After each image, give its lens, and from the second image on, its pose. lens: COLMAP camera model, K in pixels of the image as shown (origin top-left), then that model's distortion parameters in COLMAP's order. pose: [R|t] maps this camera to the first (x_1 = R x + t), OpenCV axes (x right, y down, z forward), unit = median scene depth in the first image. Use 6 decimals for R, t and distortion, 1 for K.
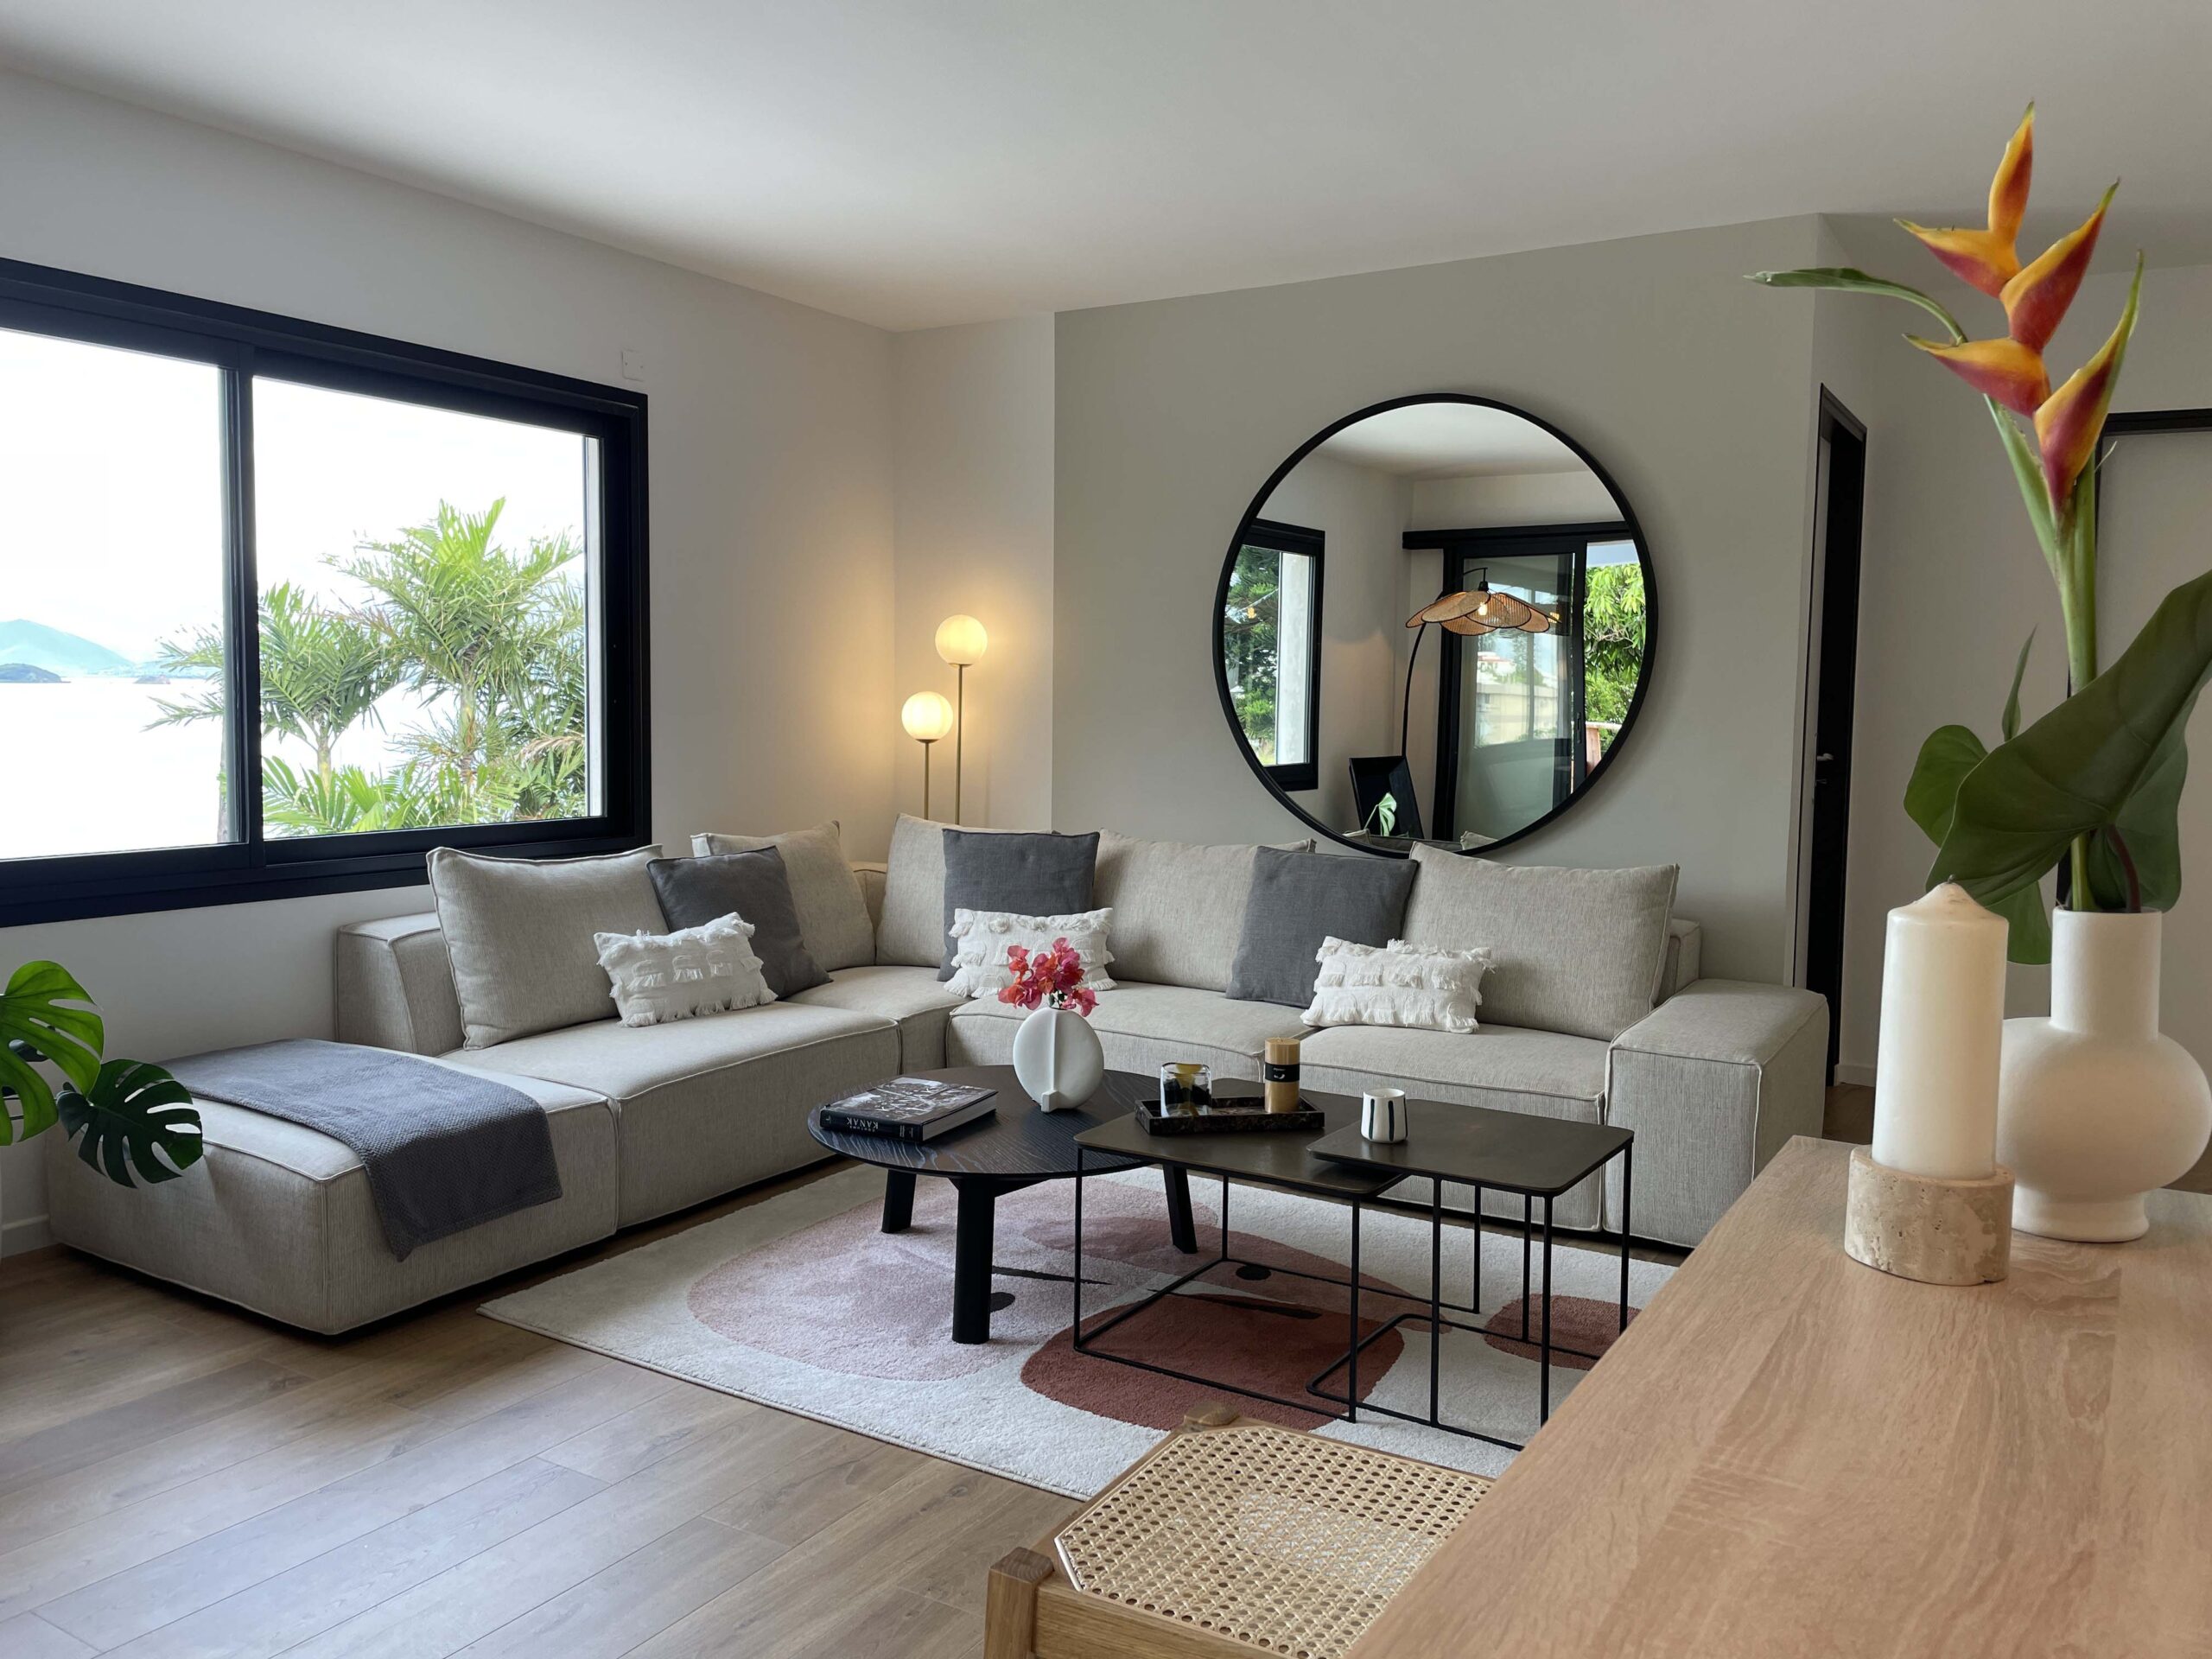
lens RADIAL K [[1681.1, 0, 1124.8], [0, 1681.1, 808.0], [0, 0, 1]] dist [0.090107, -0.115644]
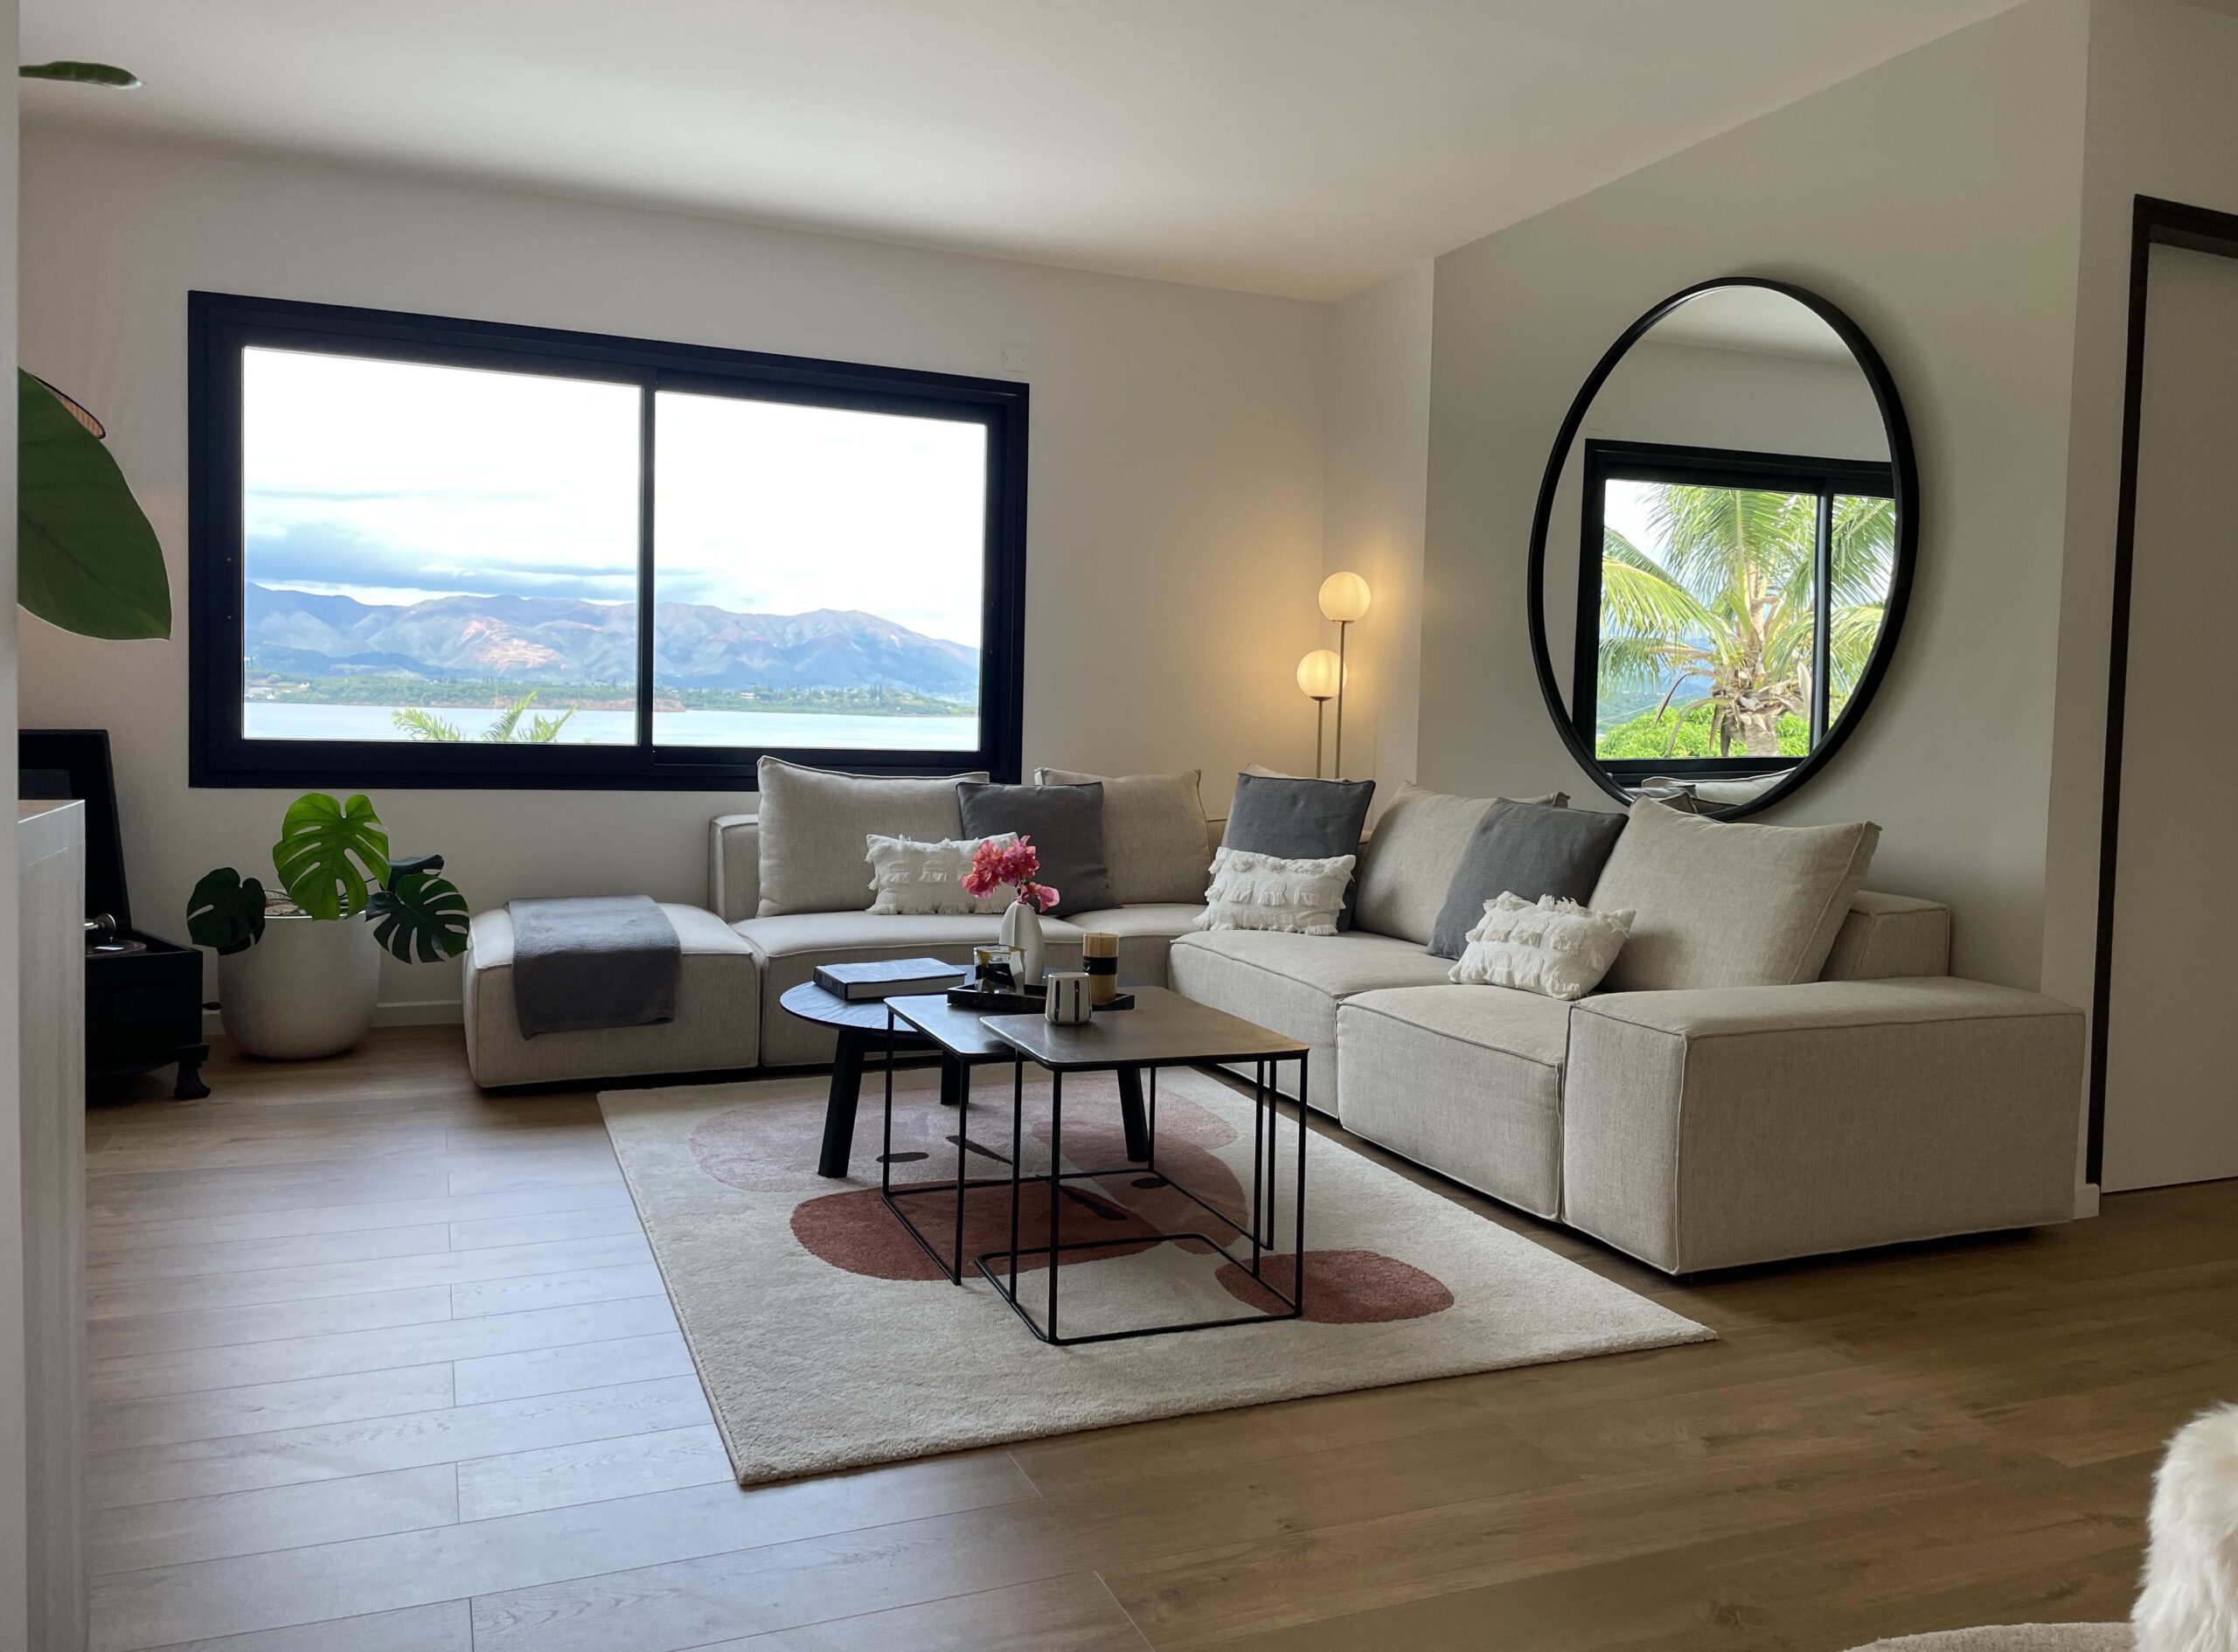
lens RADIAL K [[1700.8, 0, 1142.3], [0, 1700.8, 777.4], [0, 0, 1]] dist [0.090107, -0.115644]
pose [[0.807869, 0.030830, -0.588555, 0.533074], [-0.056430, 0.998089, -0.025175, 0.052569], [0.586654, 0.053550, 0.808065, 0.148283]]
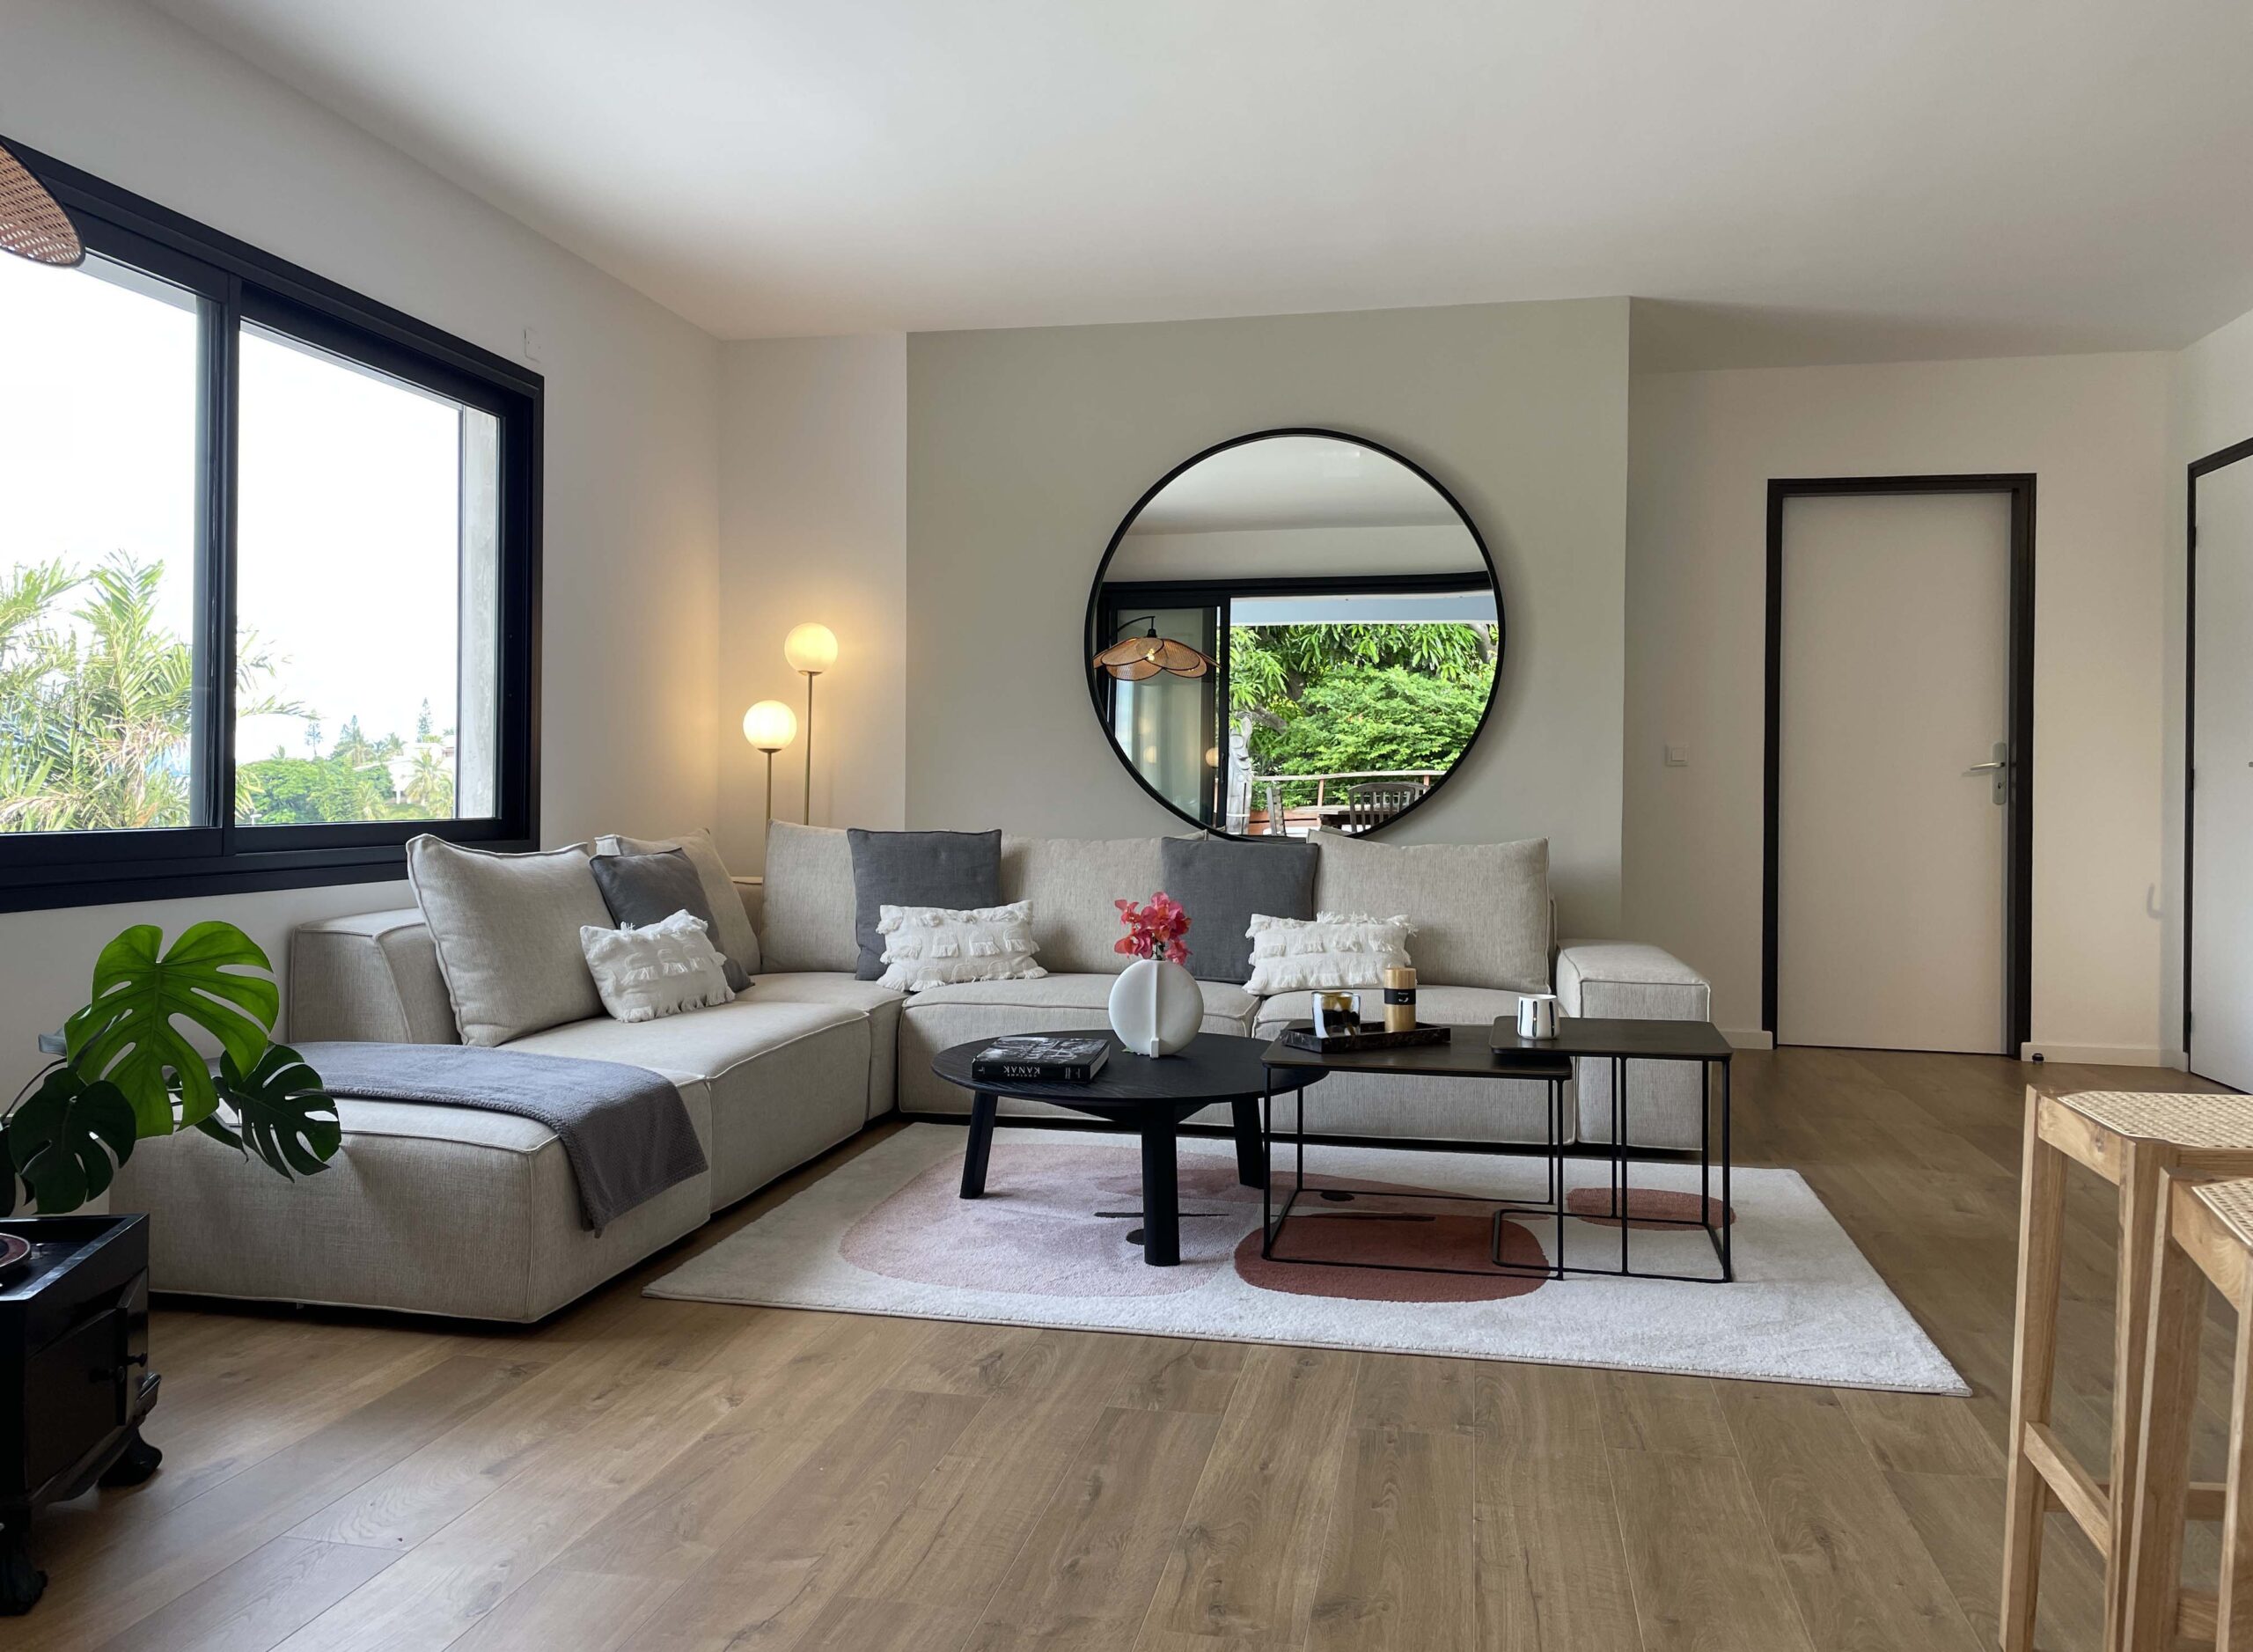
lens RADIAL K [[1712.4, 0, 1119.2], [0, 1712.4, 776.9], [0, 0, 1]] dist [0.090107, -0.115644]
pose [[0.942498, -0.004995, 0.334174, -0.346488], [0.028385, 0.997472, -0.065146, 0.061270], [-0.333004, 0.070886, 0.940257, -0.007668]]
